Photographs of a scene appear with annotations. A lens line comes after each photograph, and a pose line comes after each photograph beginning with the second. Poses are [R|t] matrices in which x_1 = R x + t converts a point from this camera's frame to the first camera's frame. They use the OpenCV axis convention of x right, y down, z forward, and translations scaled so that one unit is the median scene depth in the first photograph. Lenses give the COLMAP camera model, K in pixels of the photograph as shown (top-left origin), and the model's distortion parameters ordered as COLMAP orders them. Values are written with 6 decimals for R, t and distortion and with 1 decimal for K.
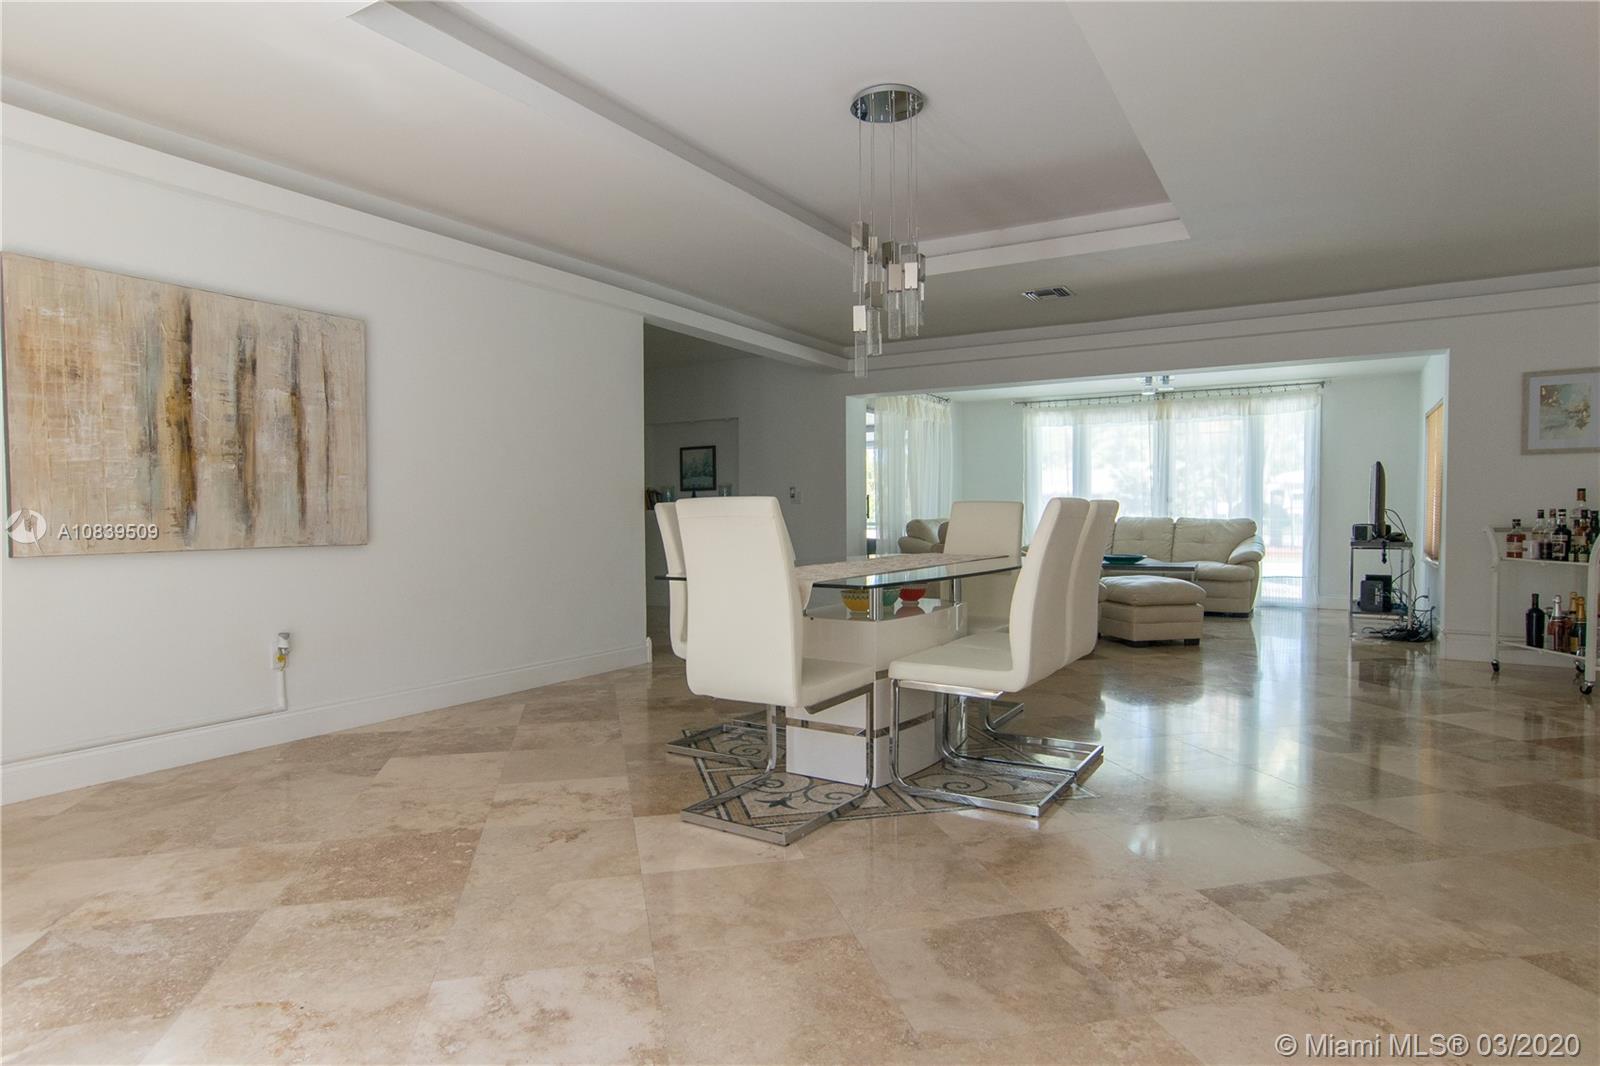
lens RADIAL K [[881.0, 0, 802.0], [0, 881.0, 531.6], [0, 0, 1]] dist [-0.021939, 0.002066]
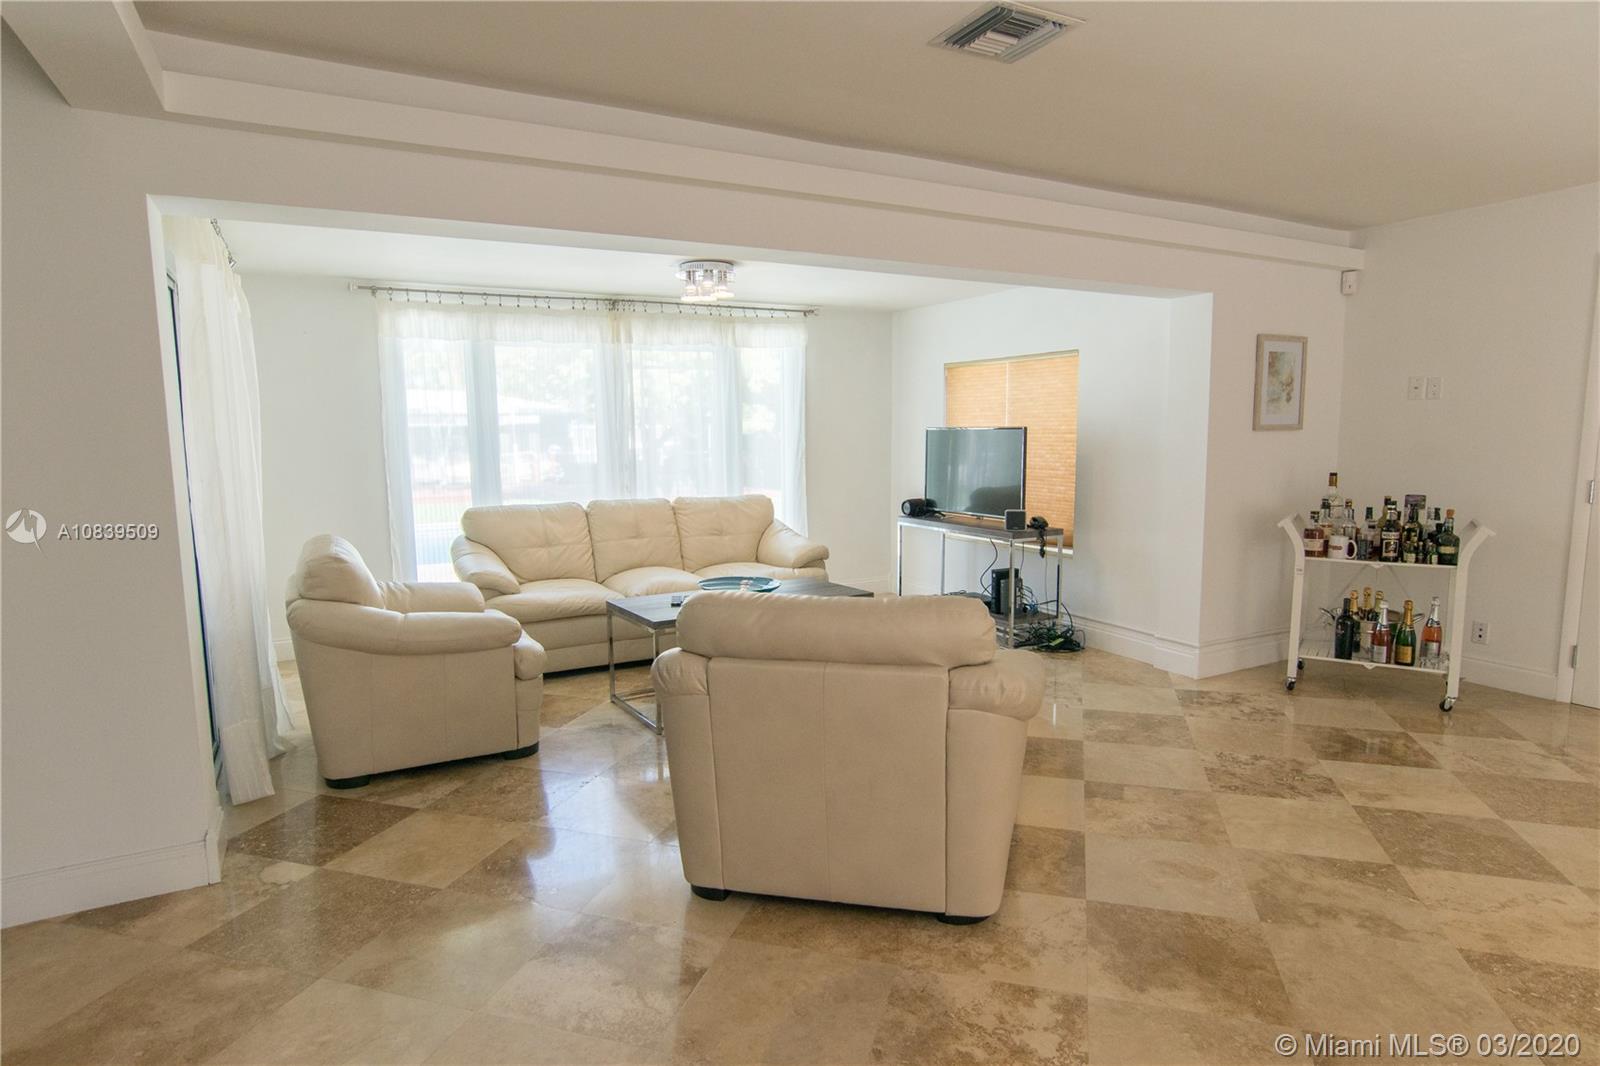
lens RADIAL K [[881.0, 0, 798.8], [0, 881.0, 537.2], [0, 0, 1]] dist [-0.021939, 0.002066]
pose [[0.497194, -0.113307, 0.860209, -0.141406], [0.028848, 0.993047, 0.114131, -0.086744], [-0.867159, -0.031930, 0.497006, 0.868106]]
